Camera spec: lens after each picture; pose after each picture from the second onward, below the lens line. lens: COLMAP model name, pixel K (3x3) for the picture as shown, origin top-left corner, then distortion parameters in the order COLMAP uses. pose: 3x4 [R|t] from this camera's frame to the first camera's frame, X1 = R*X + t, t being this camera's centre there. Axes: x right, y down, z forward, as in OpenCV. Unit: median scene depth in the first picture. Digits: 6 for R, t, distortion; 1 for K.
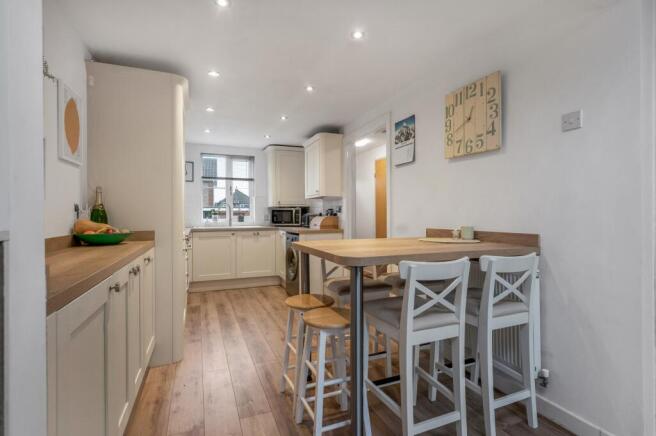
lens RADIAL K [[310.4, 0, 328.0], [0, 310.4, 218.0], [0, 0, 1]] dist [0.042724, 0.000042]
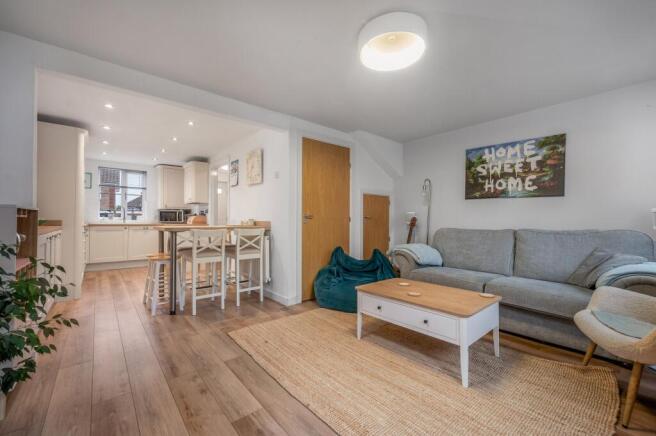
lens RADIAL K [[274.1, 0, 328.0], [0, 274.1, 218.0], [0, 0, 1]] dist [-0.000052, -0.000164]
pose [[0.954976, 0.009736, 0.296525, 0.186885], [-0.004707, 0.999833, -0.017668, 0.023817], [-0.296647, 0.015477, 0.954862, -0.411558]]
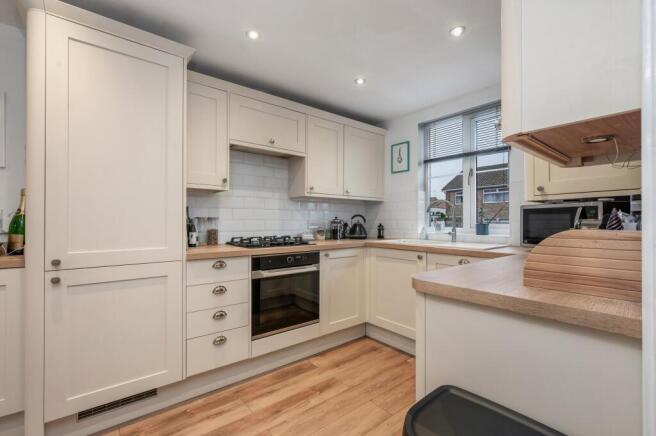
lens RADIAL K [[290.8, 0, 328.0], [0, 290.8, 218.0], [0, 0, 1]] dist [0.000466, 0.000017]
pose [[0.280934, -0.002181, -0.959725, 0.124572], [-0.010349, 0.999932, -0.005301, -0.011540], [0.959671, 0.011421, 0.280892, 0.727003]]
